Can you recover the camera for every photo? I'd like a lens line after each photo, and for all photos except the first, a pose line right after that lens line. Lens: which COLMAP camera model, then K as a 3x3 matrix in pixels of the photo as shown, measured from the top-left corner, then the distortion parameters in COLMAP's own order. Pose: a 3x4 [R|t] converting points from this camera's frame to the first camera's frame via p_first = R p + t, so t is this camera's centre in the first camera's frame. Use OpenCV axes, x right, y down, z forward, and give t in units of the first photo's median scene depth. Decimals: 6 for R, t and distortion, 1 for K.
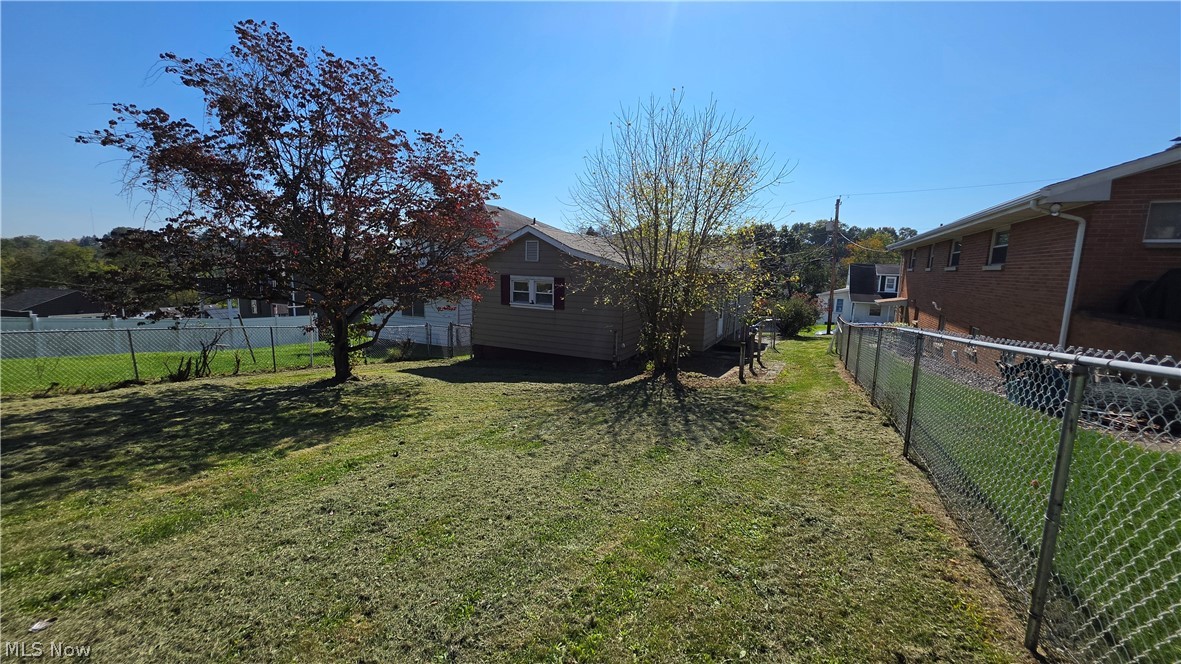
lens RADIAL K [[477.2, 0, 594.4], [0, 477.2, 334.8], [0, 0, 1]] dist [-0.001711, 0.000293]
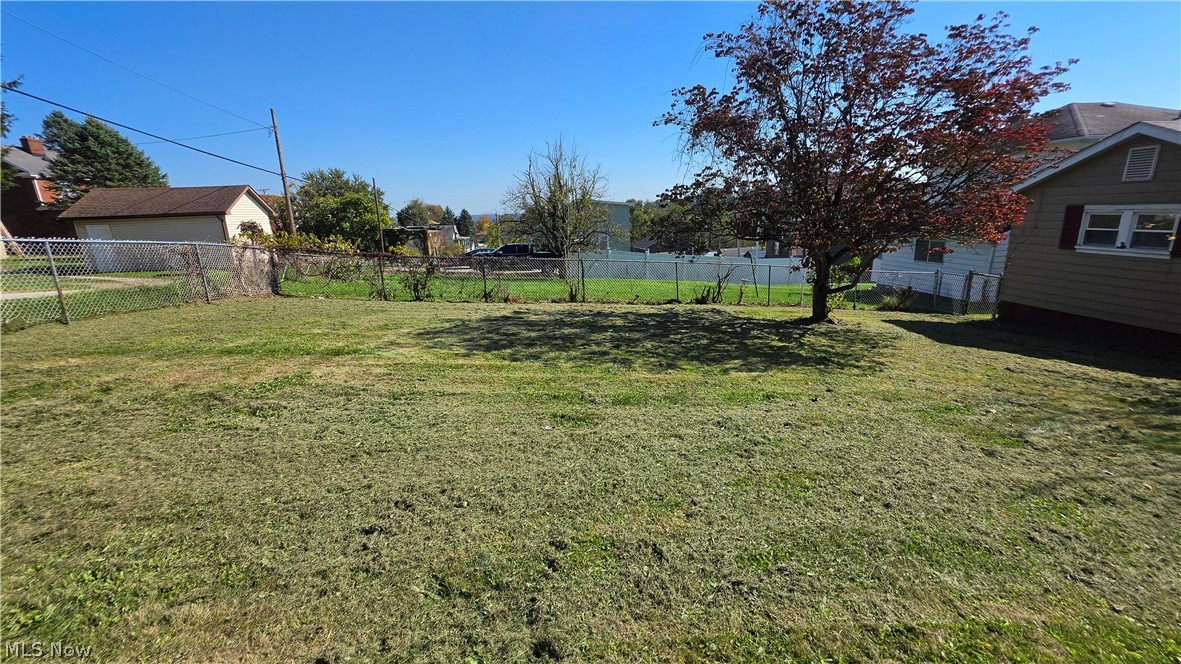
lens RADIAL K [[477.2, 0, 594.4], [0, 477.2, 334.8], [0, 0, 1]] dist [-0.001711, 0.000293]
pose [[0.526429, 0.163905, -0.834271, 0.078341], [-0.067840, 0.986211, 0.150948, 0.003689], [0.847508, -0.022866, 0.530289, 0.065685]]
